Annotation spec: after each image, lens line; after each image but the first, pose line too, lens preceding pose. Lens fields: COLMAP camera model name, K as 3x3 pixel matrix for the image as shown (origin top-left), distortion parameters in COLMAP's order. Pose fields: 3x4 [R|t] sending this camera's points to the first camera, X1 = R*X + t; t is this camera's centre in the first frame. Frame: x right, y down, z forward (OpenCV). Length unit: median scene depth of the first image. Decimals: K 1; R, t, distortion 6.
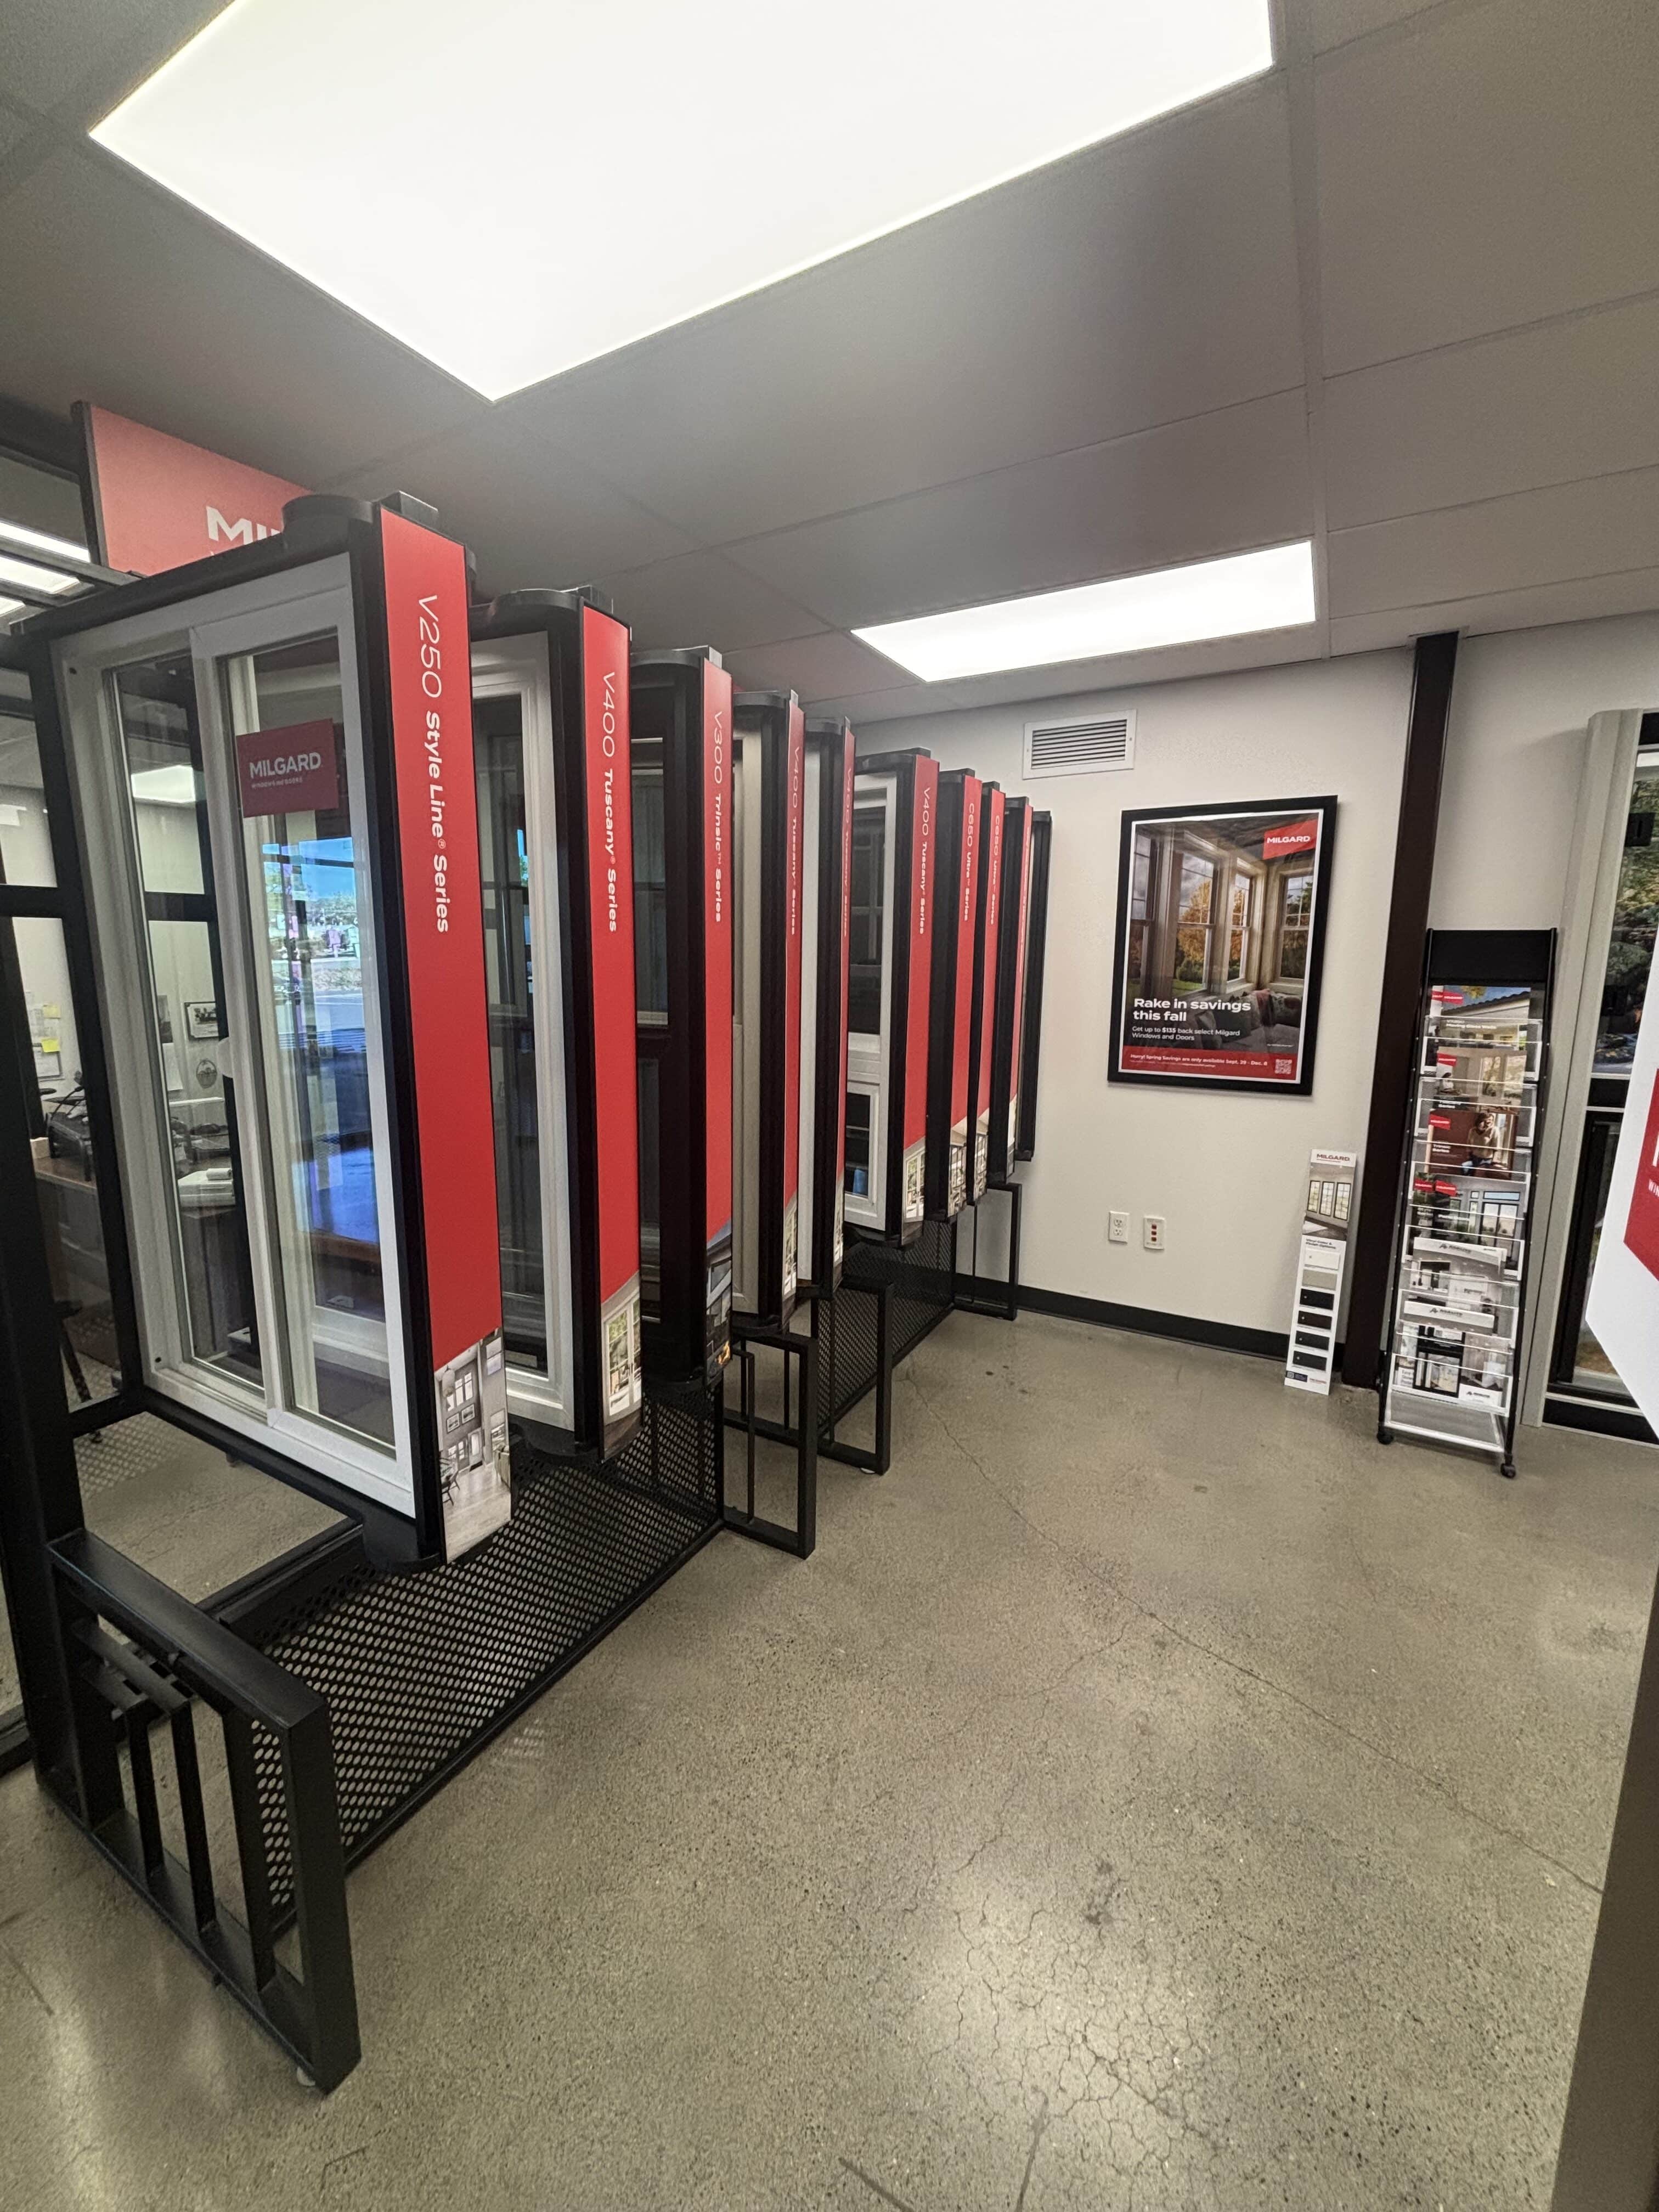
lens RADIAL K [[891.4, 0, 831.1], [0, 891.4, 1105.6], [0, 0, 1]] dist [-0.000960, -0.000055]
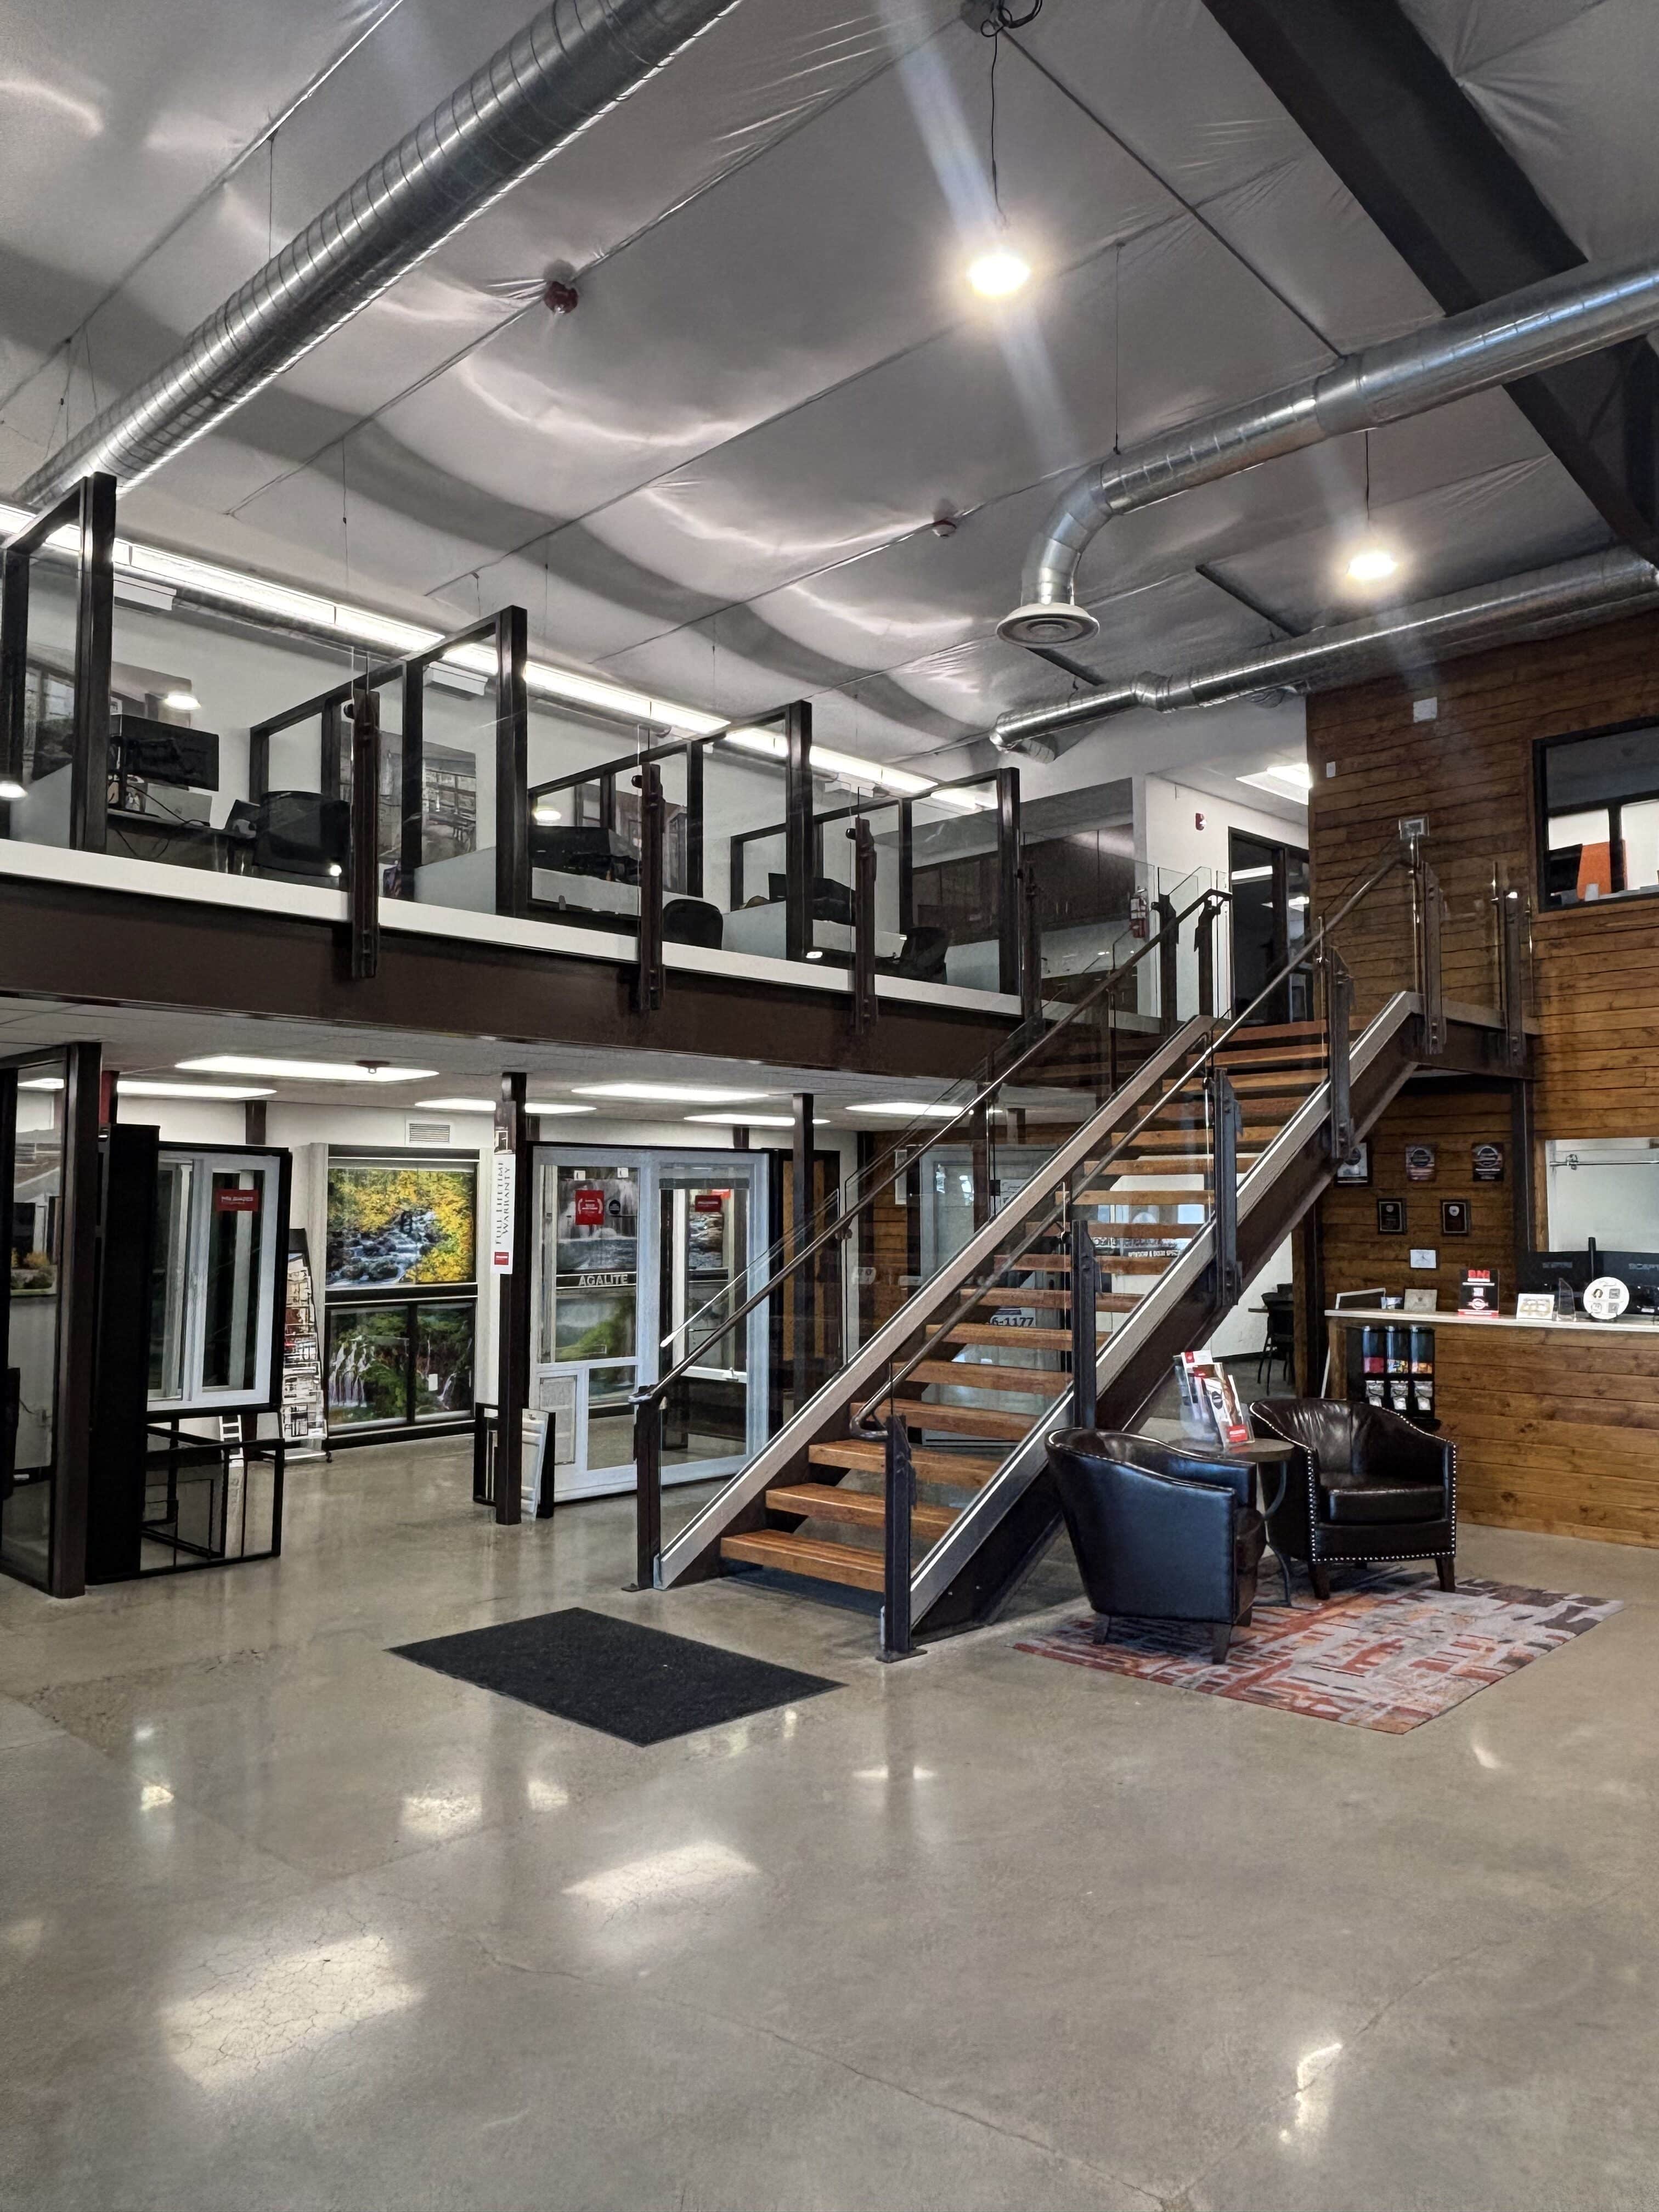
lens RADIAL K [[1559.3, 0, 829.6], [0, 1559.3, 1104.9], [0, 0, 1]] dist [0.000077, 0.000008]
pose [[0.250811, 0.062456, 0.966019, -2.802338], [0.158864, 0.981731, -0.104718, 0.128681], [-0.954911, 0.179730, 0.236307, -1.327401]]
